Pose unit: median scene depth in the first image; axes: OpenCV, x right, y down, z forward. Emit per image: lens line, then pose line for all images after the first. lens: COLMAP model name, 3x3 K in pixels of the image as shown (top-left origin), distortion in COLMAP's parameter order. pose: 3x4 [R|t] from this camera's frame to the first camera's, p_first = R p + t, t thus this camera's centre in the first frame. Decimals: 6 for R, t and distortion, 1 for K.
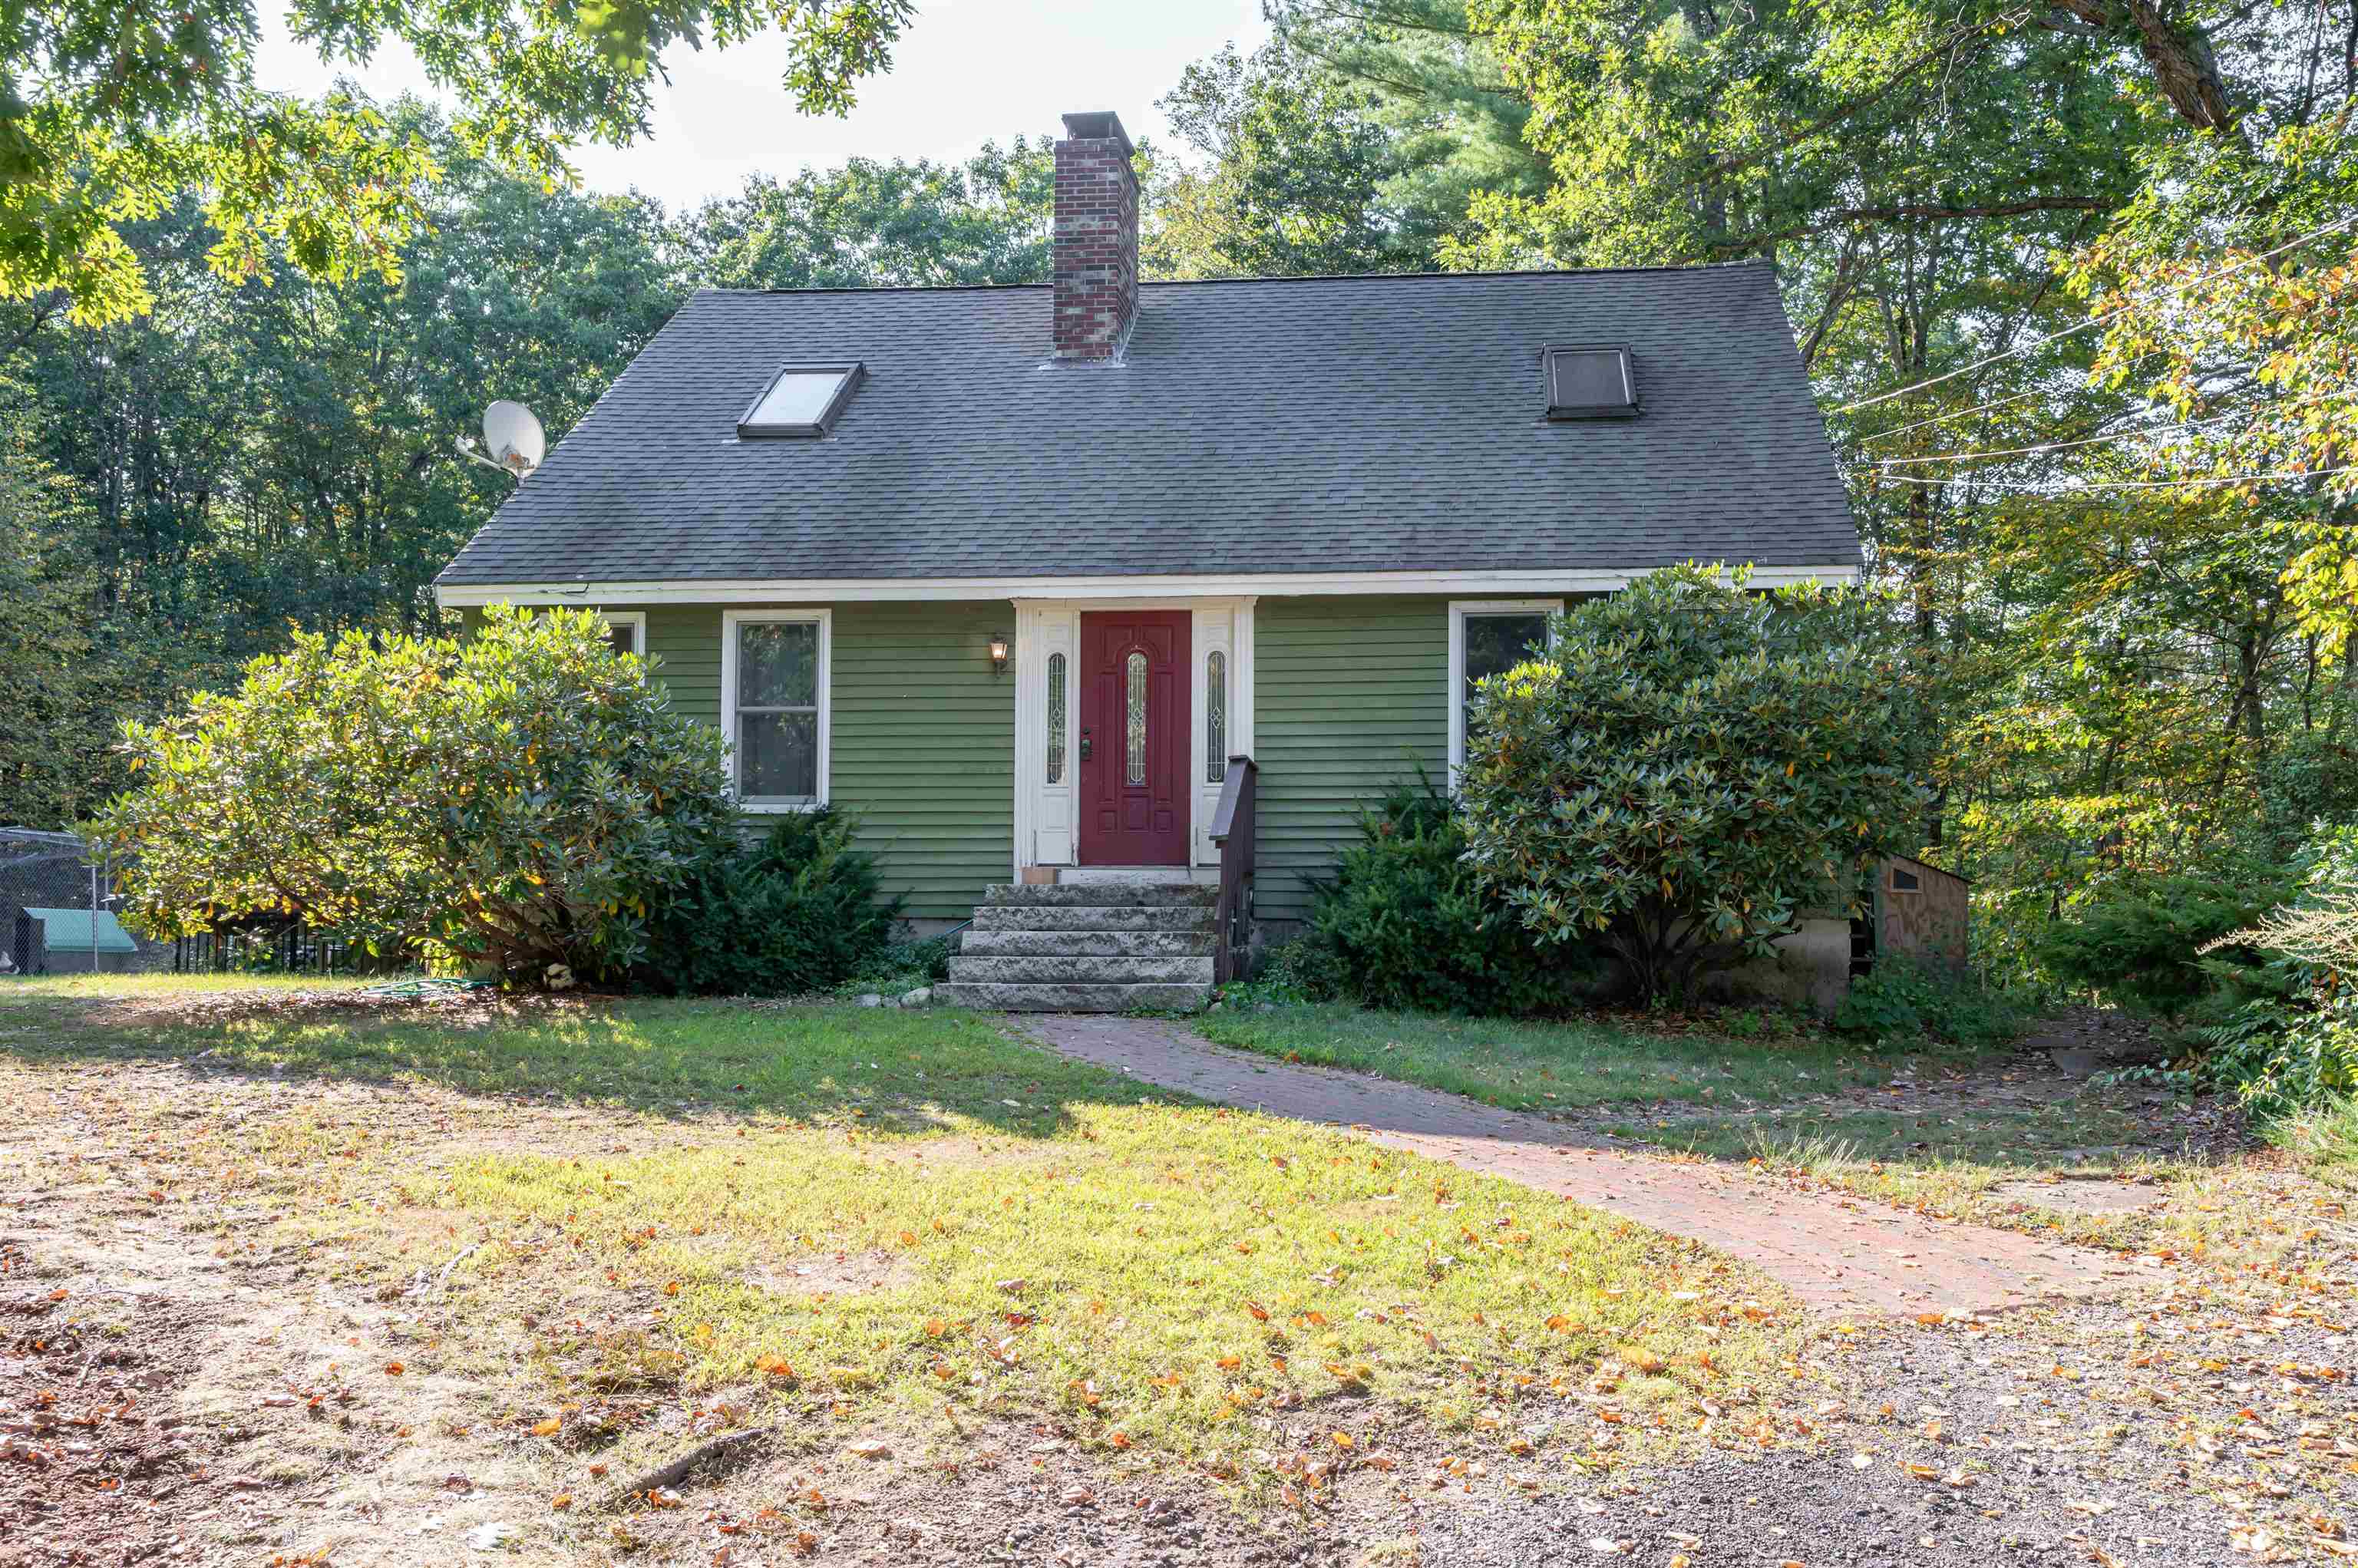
lens RADIAL K [[1844.2, 0, 1179.0], [0, 1844.2, 784.0], [0, 0, 1]] dist [0.004649, -0.001099]
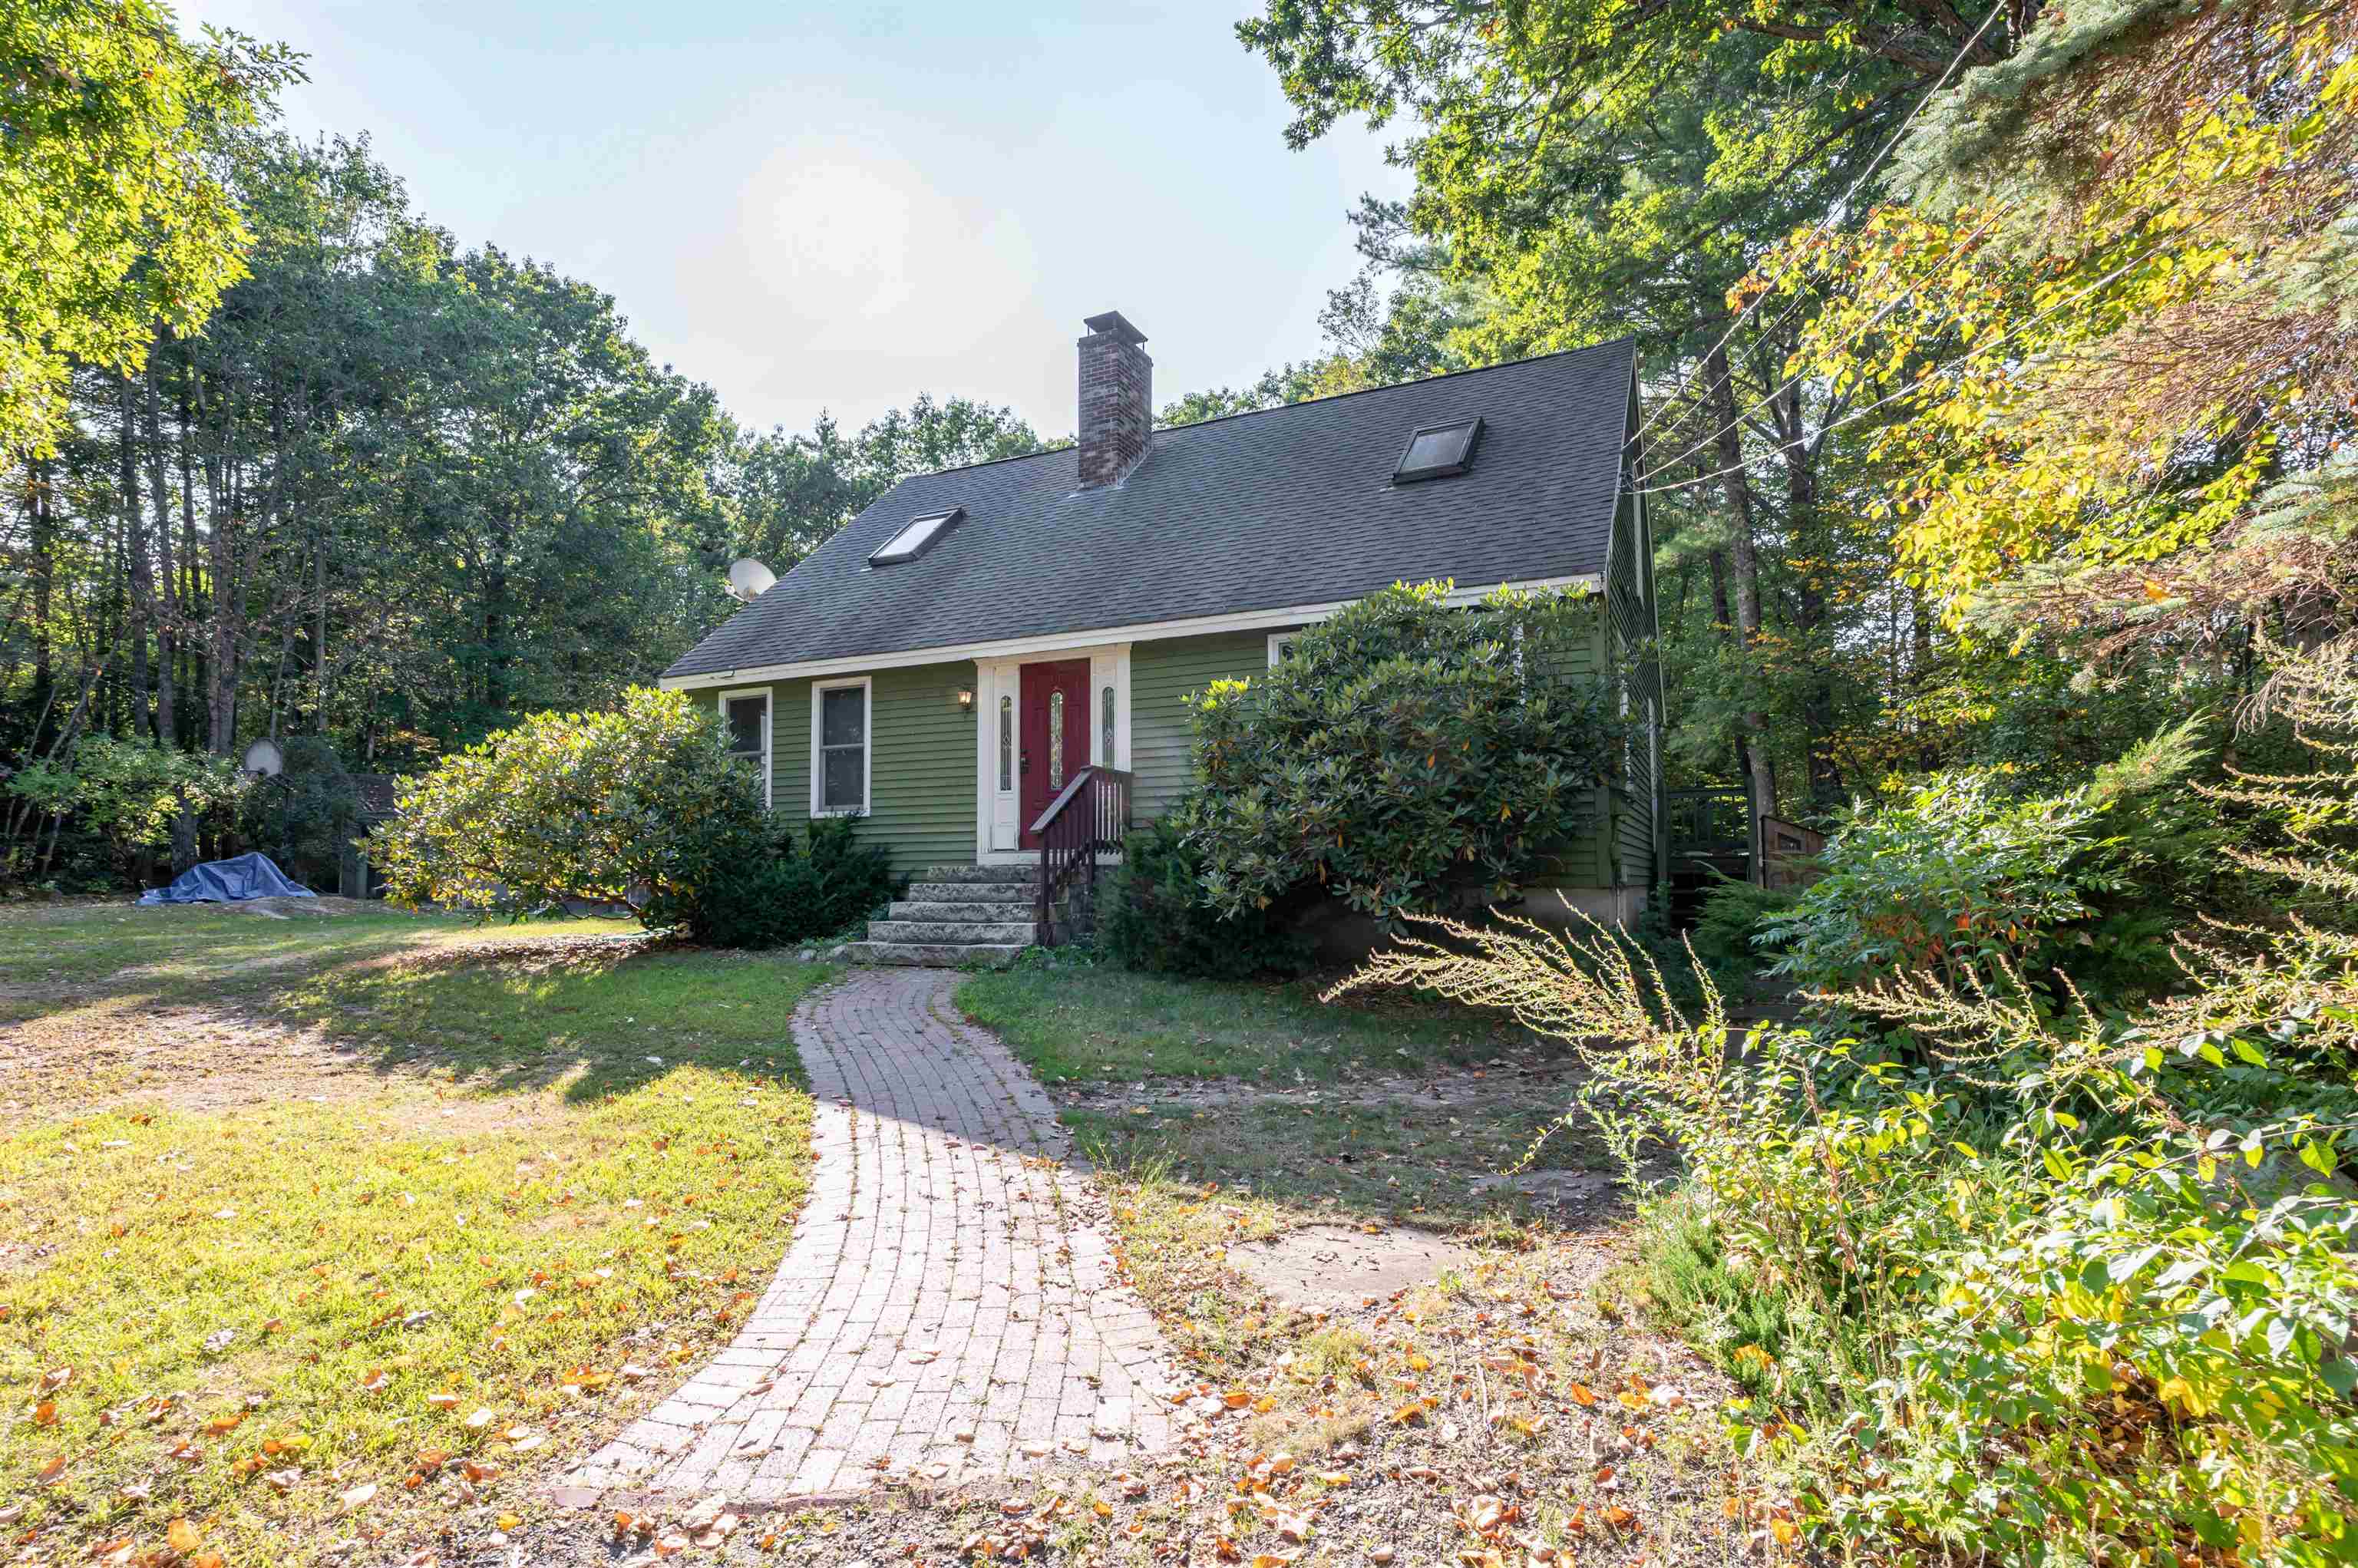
lens RADIAL K [[1097.9, 0, 1179.0], [0, 1097.9, 784.0], [0, 0, 1]] dist [-0.065829, 0.000100]
pose [[0.943837, -0.038700, -0.328137, 0.322093], [0.041083, 0.999156, 0.000331, -0.000301], [0.327848, -0.013793, 0.944630, 0.271901]]
